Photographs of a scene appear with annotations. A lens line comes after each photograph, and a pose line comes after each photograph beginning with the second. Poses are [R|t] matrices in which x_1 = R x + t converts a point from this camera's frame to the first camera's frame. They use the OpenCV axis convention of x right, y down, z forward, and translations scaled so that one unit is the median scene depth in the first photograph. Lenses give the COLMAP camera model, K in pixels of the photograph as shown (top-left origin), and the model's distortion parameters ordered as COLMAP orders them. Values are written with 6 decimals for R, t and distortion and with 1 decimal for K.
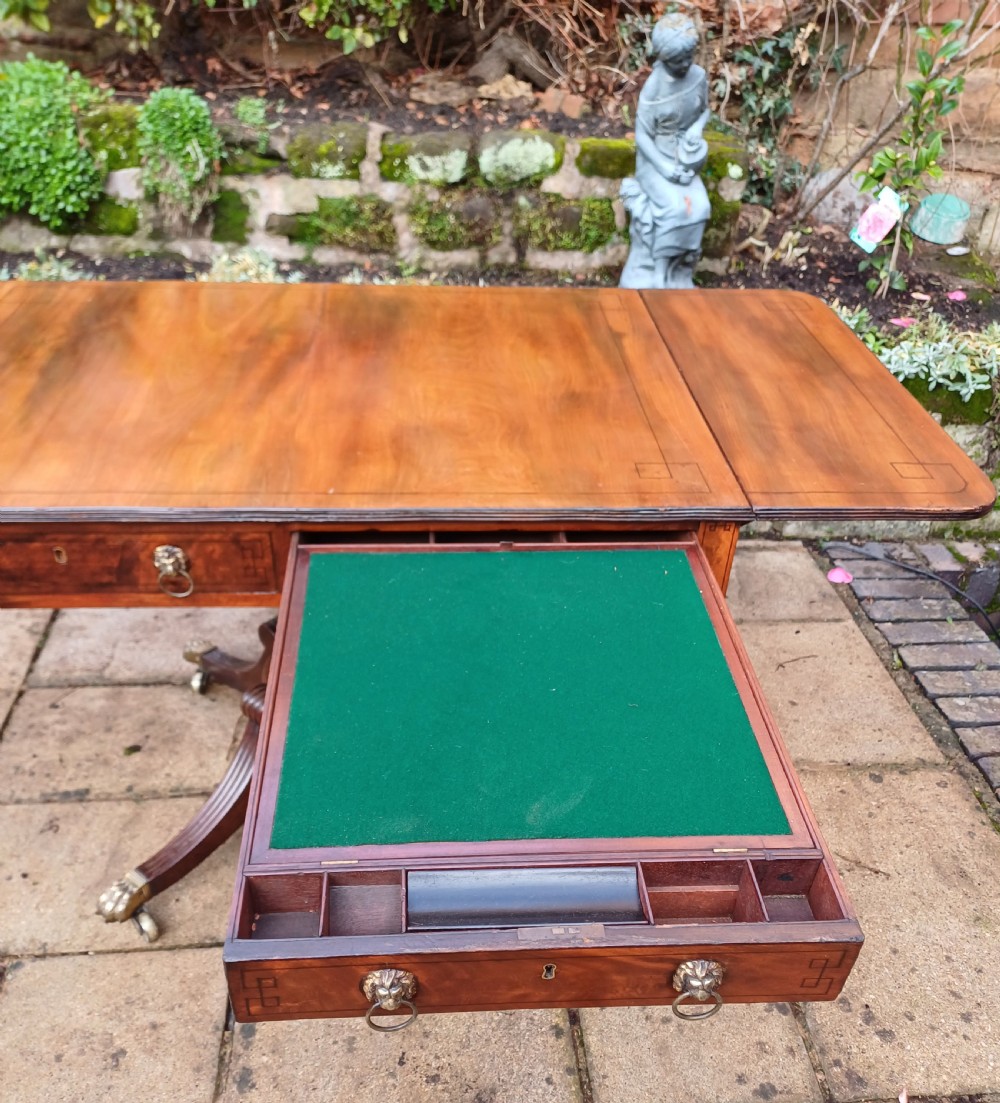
lens RADIAL K [[1014.5, 0, 500.8], [0, 1014.5, 672.7], [0, 0, 1]] dist [0.007828, 0.000000]
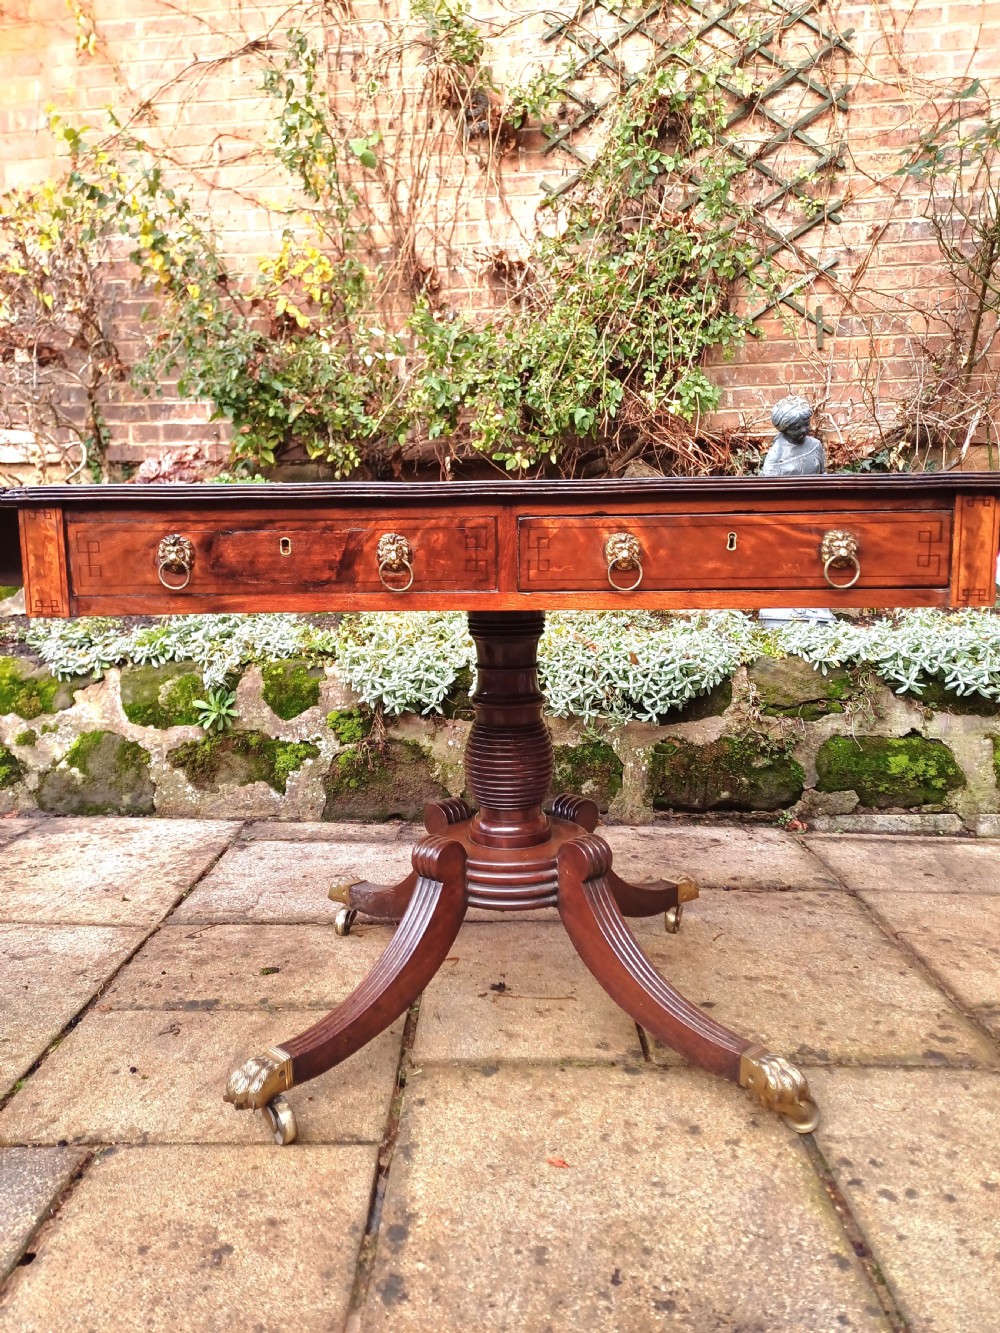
lens RADIAL K [[991.1, 0, 488.4], [0, 991.1, 659.3], [0, 0, 1]] dist [0.036876, -0.027964]
pose [[0.993178, -0.028553, -0.113061, -0.050488], [-0.032274, 0.864376, -0.501809, 0.192597], [0.112055, 0.502035, 0.857557, 0.105196]]
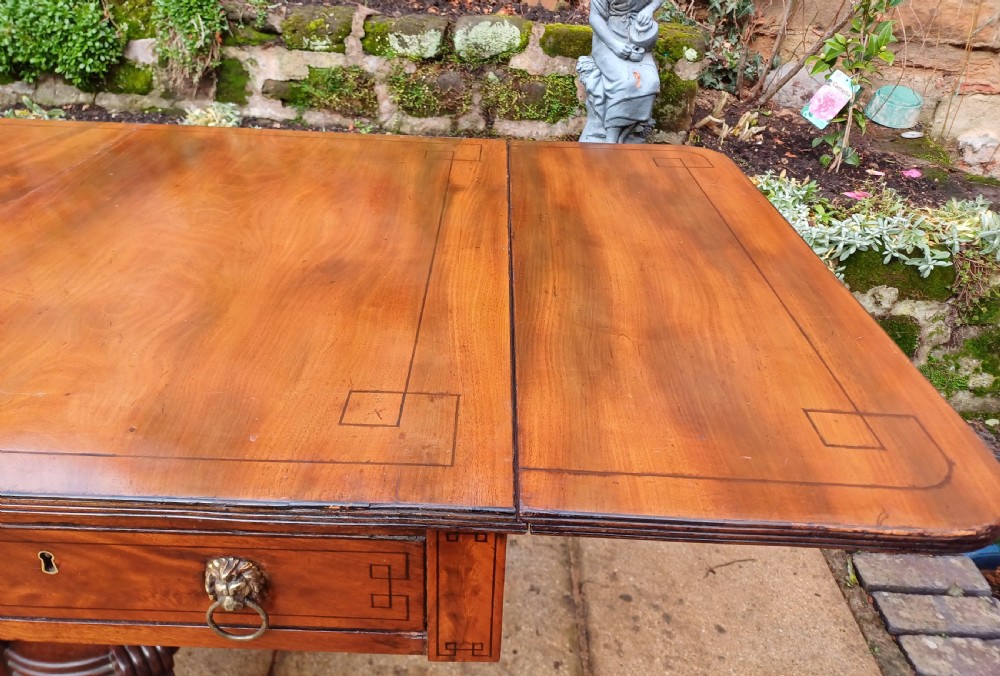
lens RADIAL K [[744.4, 0, 489.6], [0, 744.4, 304.0], [0, 0, 1]] dist [0.061422, -0.067291]
pose [[0.993652, 0.054944, -0.098167, 0.117496], [-0.071207, 0.982743, -0.170722, -0.088591], [0.087093, 0.176628, 0.980417, 0.264976]]
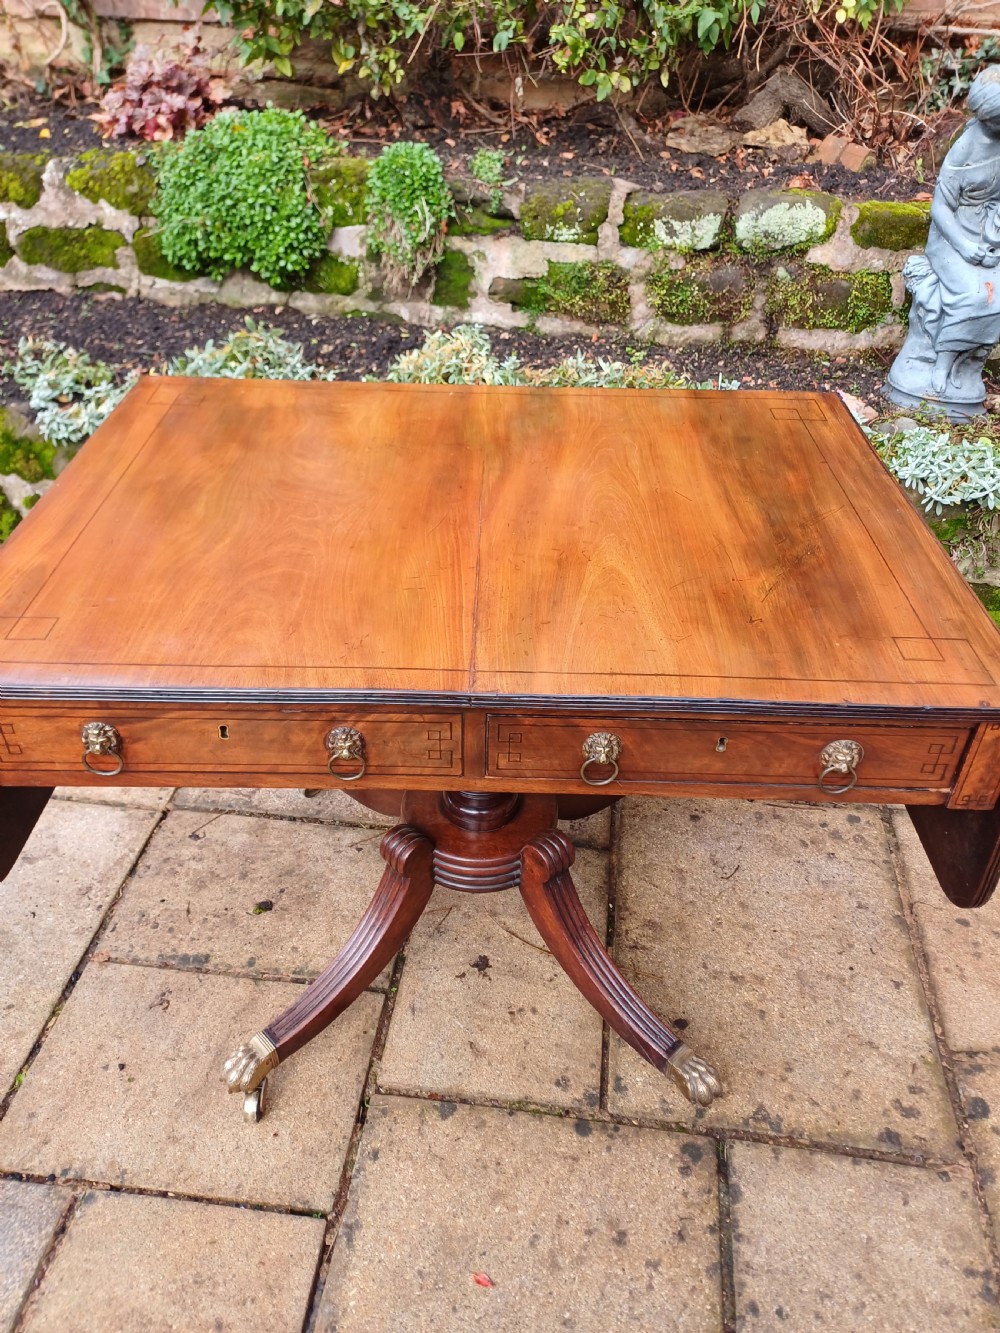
lens RADIAL K [[991.1, 0, 494.8], [0, 991.1, 661.3], [0, 0, 1]] dist [0.036876, -0.027964]
pose [[0.973592, 0.113574, -0.198040, -0.010575], [-0.112754, 0.993503, 0.015446, -0.126715], [0.198508, 0.007292, 0.980072, 0.126832]]
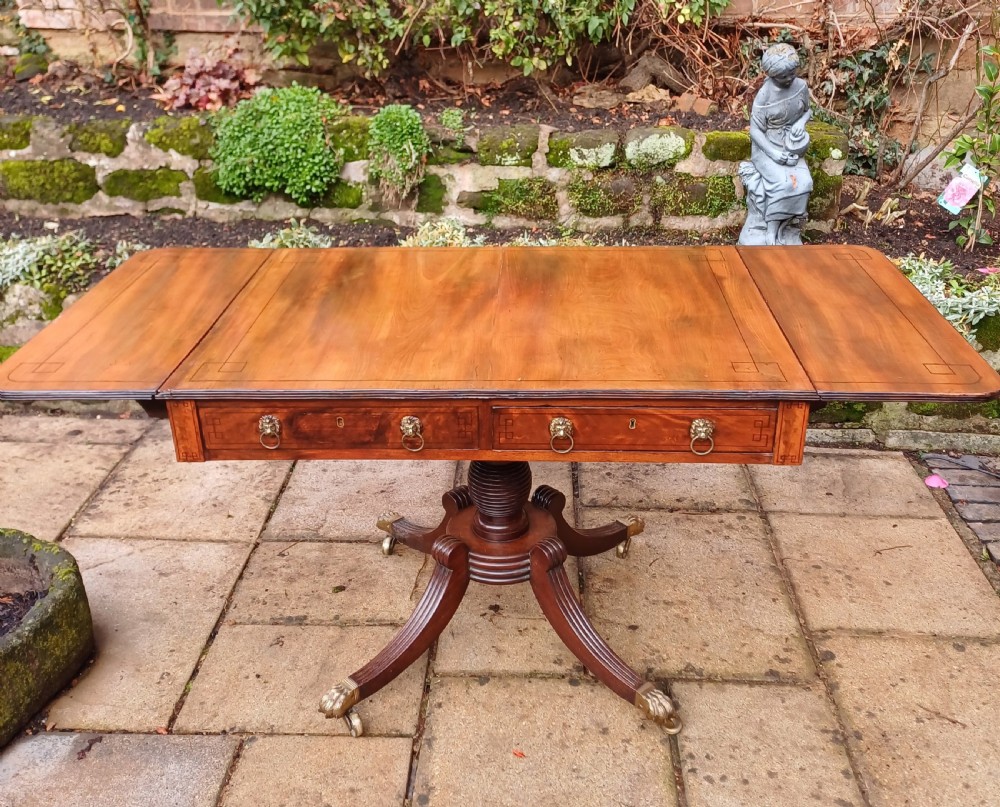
lens RADIAL K [[986.7, 0, 504.1], [0, 986.7, 393.7], [0, 0, 1]] dist [0.064525, 0.000000]
pose [[0.989707, 0.018717, -0.141877, 0.010805], [-0.047619, 0.977986, -0.203164, 0.056277], [0.134952, 0.207829, 0.968811, -0.166661]]
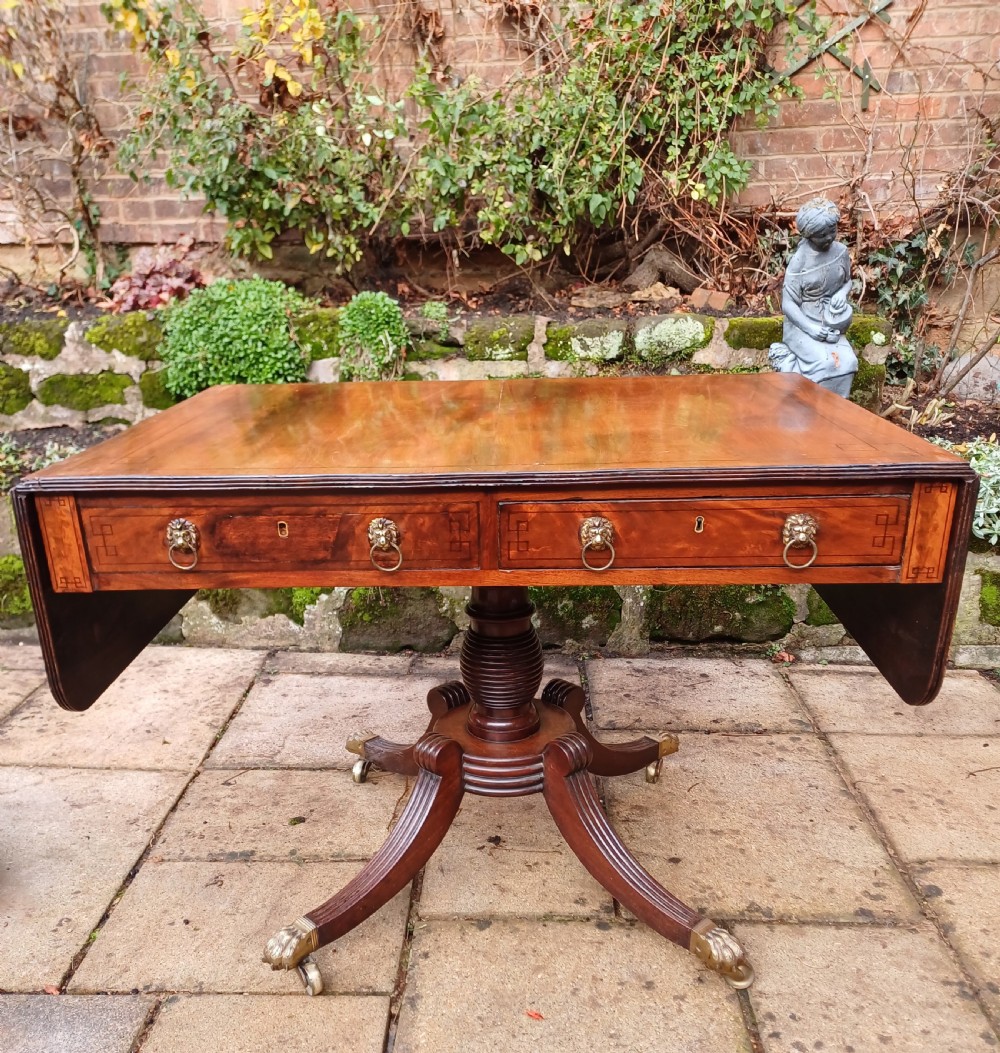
lens RADIAL K [[989.4, 0, 485.9], [0, 989.4, 661.6], [0, 0, 1]] dist [0.035986, 0.000000]
pose [[0.989781, 0.003602, -0.142549, -0.026850], [-0.039281, 0.967890, -0.248288, 0.114265], [0.137077, 0.251350, 0.958140, 0.029986]]
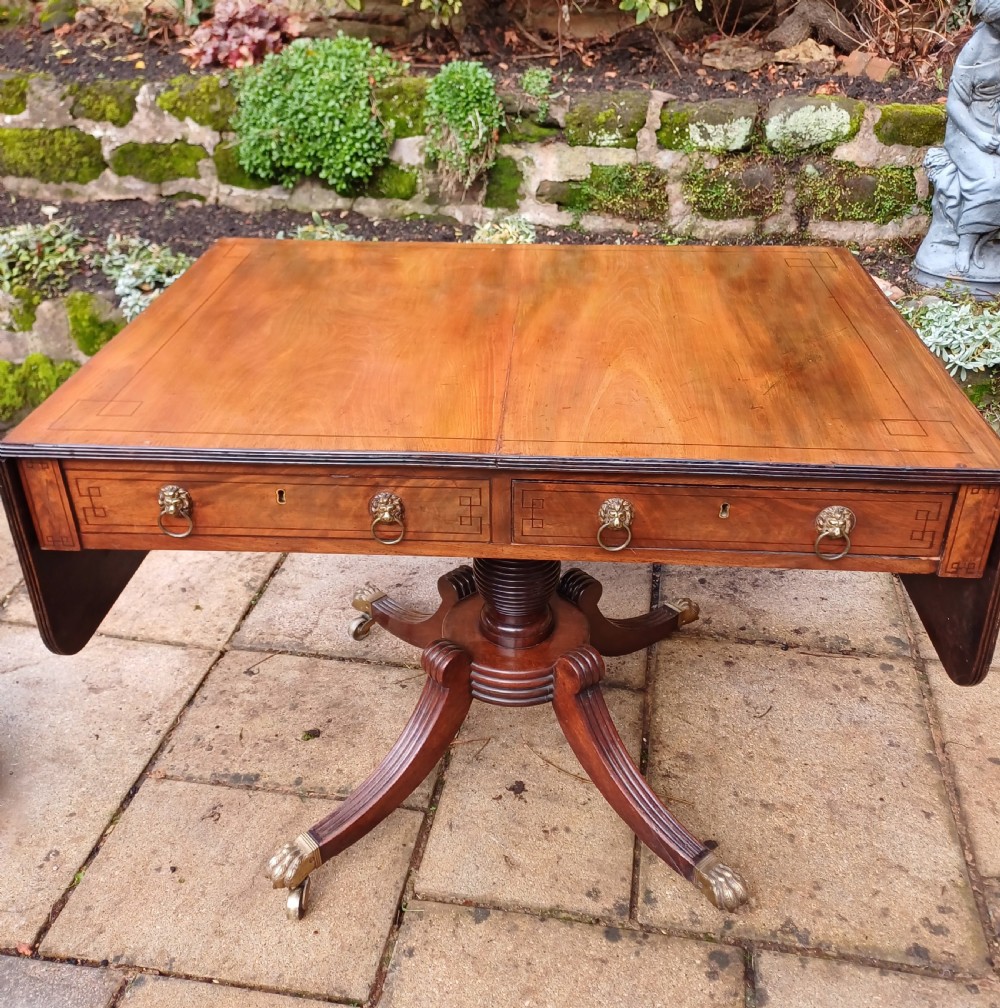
lens RADIAL K [[1002.5, 0, 503.0], [0, 1002.5, 493.0], [0, 0, 1]] dist [0.034163, 0.000000]
pose [[0.961235, 0.095390, -0.258704, 0.019724], [-0.121827, 0.988631, -0.088127, -0.061094], [0.247356, 0.116227, 0.961928, 0.085929]]
